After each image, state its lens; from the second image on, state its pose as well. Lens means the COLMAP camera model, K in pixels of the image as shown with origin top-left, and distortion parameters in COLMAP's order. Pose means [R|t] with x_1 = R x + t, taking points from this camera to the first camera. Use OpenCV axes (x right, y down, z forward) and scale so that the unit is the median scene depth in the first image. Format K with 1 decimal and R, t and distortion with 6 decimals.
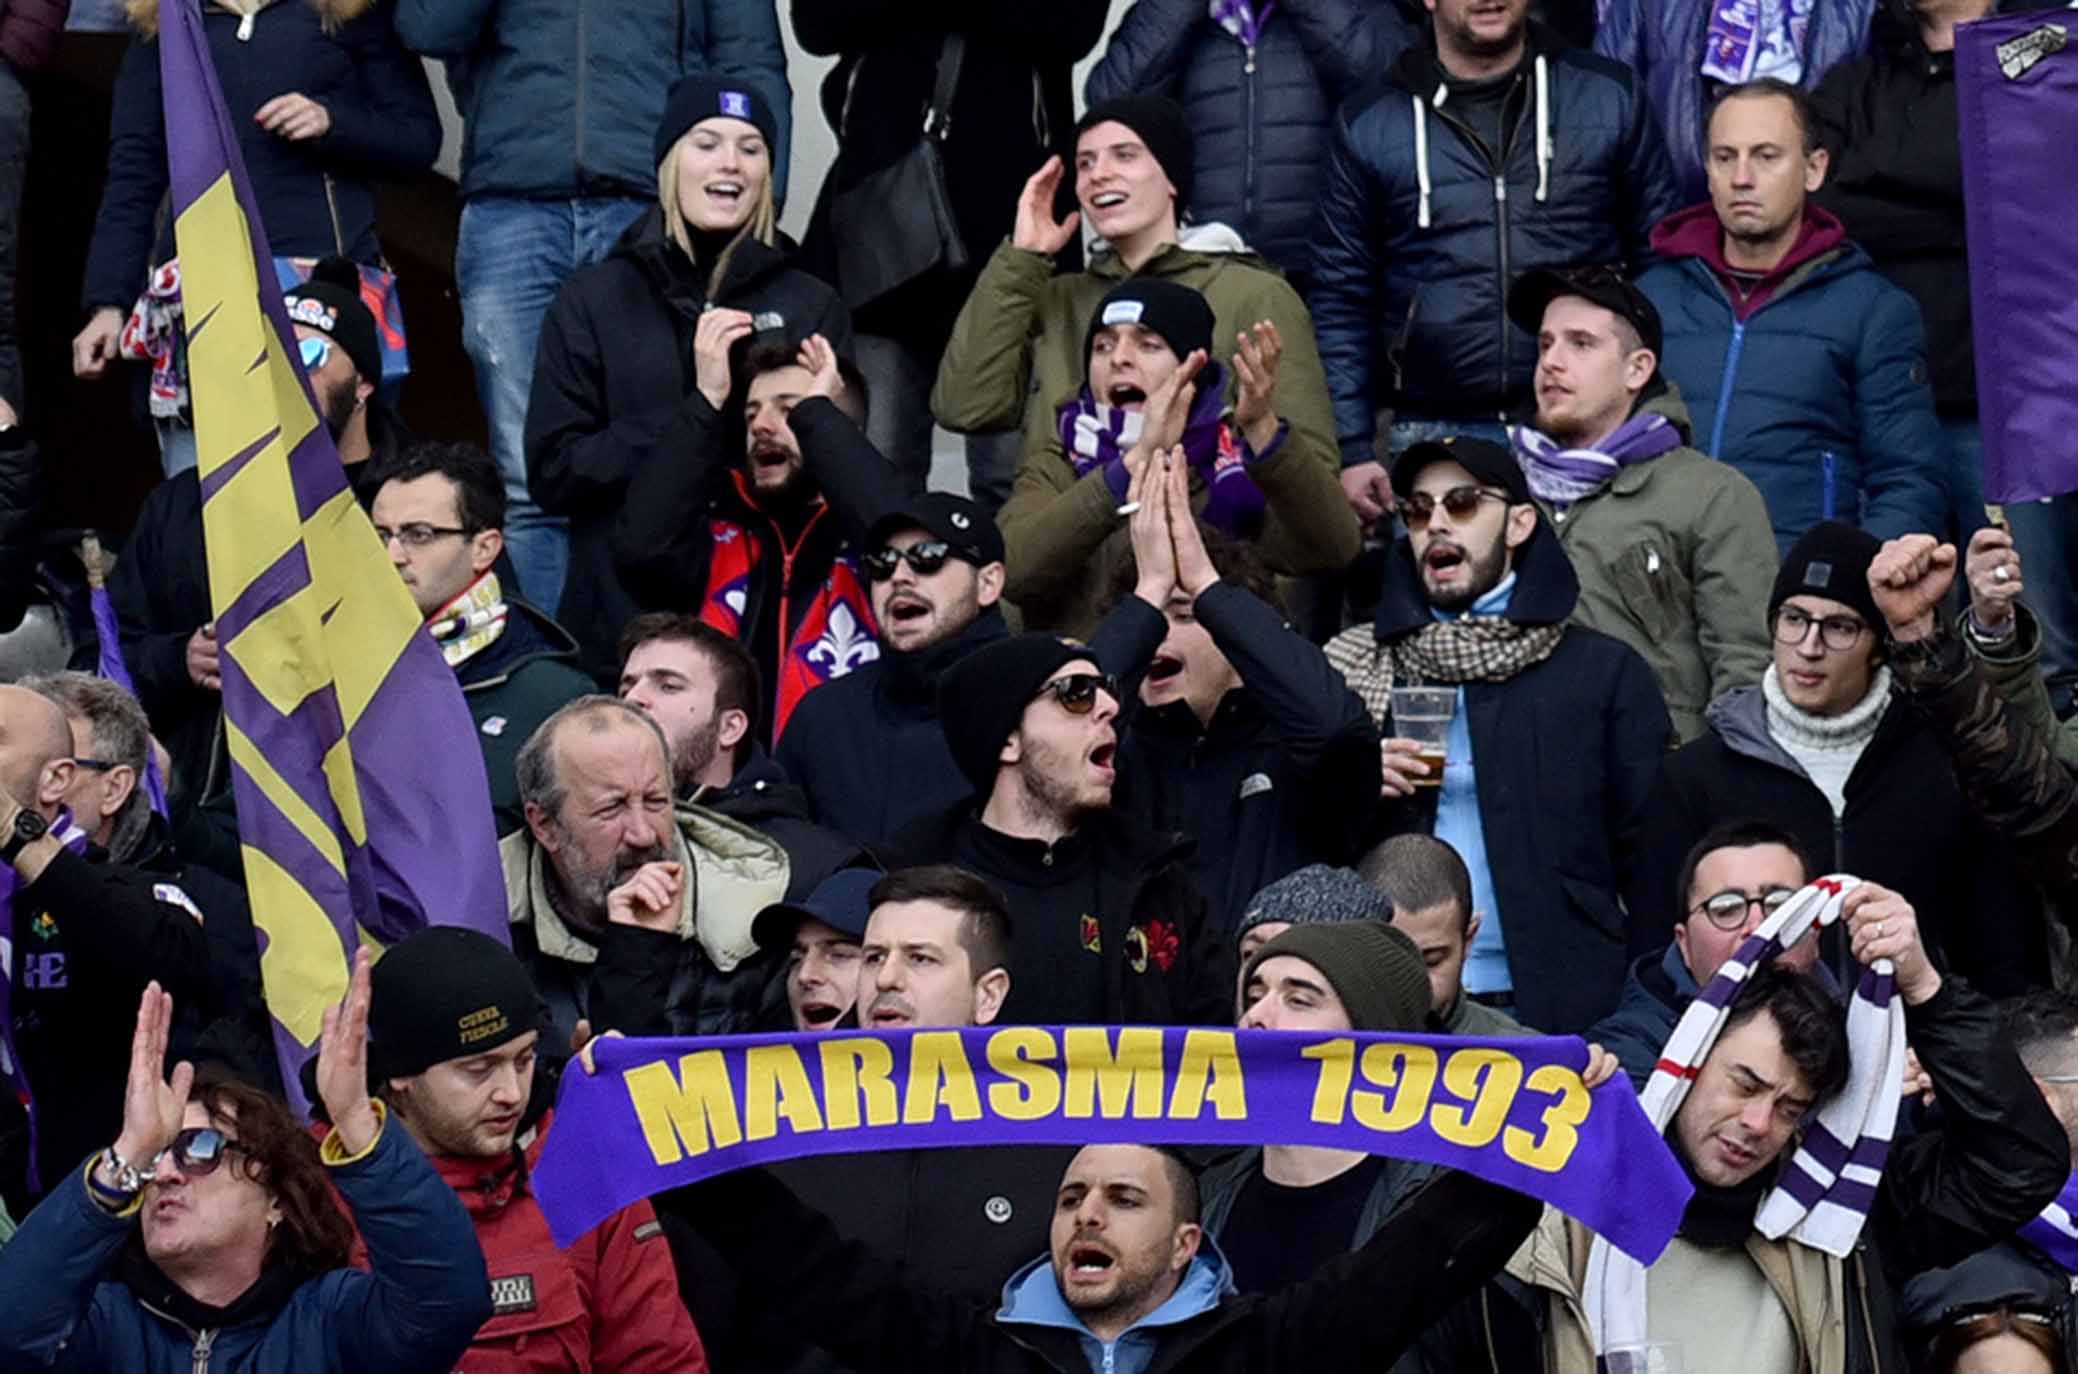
lens RADIAL K [[6643.1, 0, 1039.0], [0, 6643.1, 687.0], [0, 0, 1]] dist [-0.493027, 1.049072]
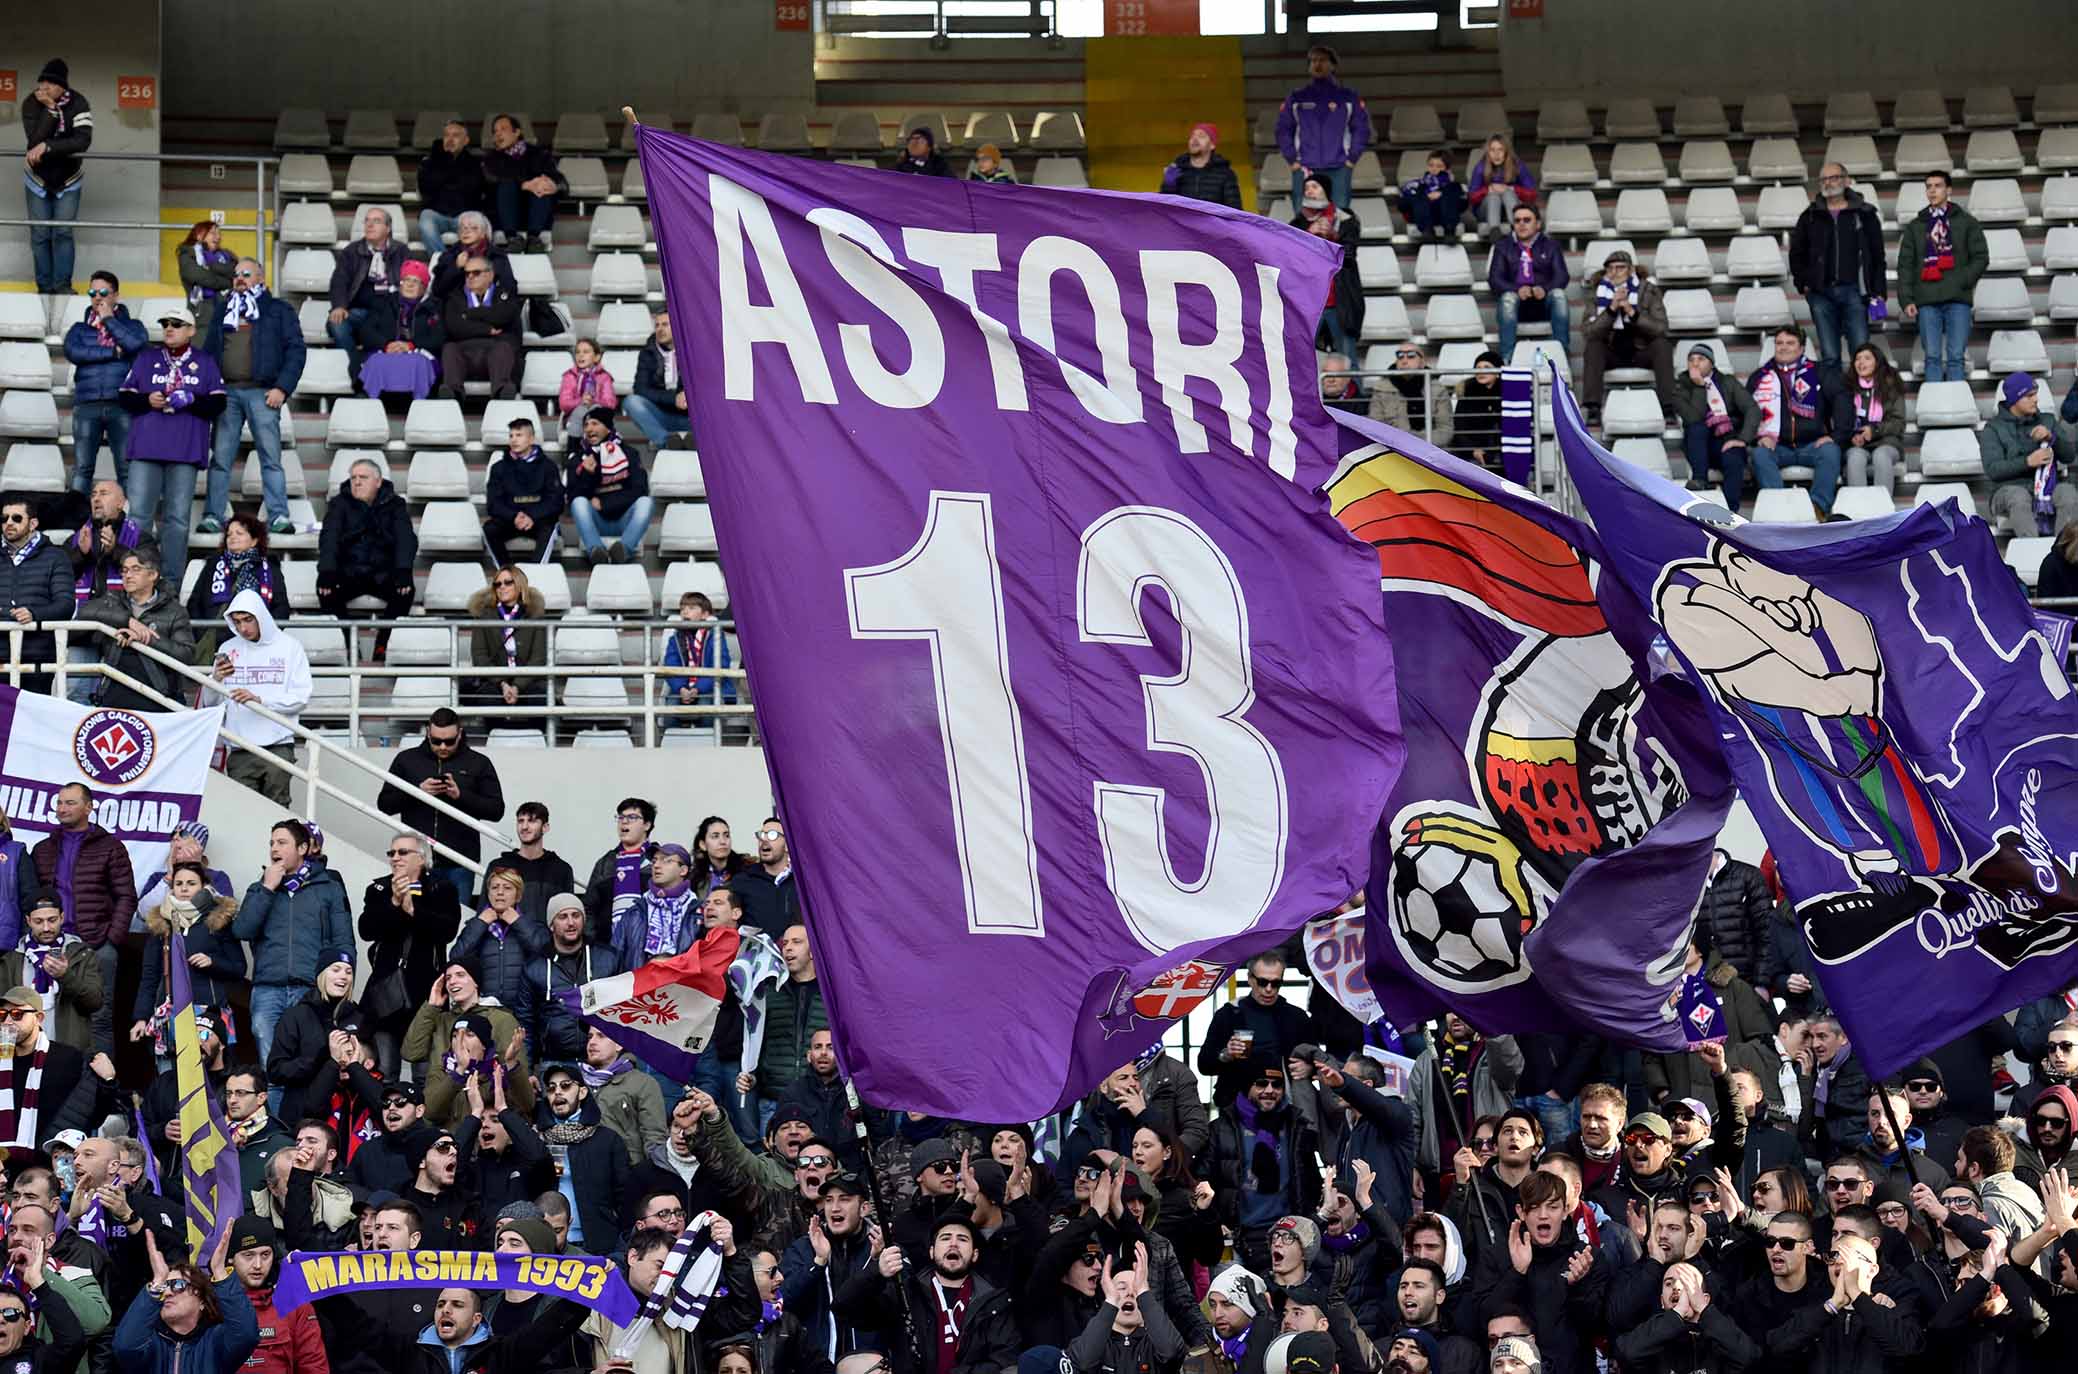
lens RADIAL K [[6643.1, 0, 1039.0], [0, 6643.1, 687.0], [0, 0, 1]] dist [-0.493027, 1.049072]
pose [[0.999570, 0.001038, -0.029301, 0.380450], [-0.003243, 0.997154, -0.075327, 0.019058], [0.029139, 0.075390, 0.996728, -2.140516]]
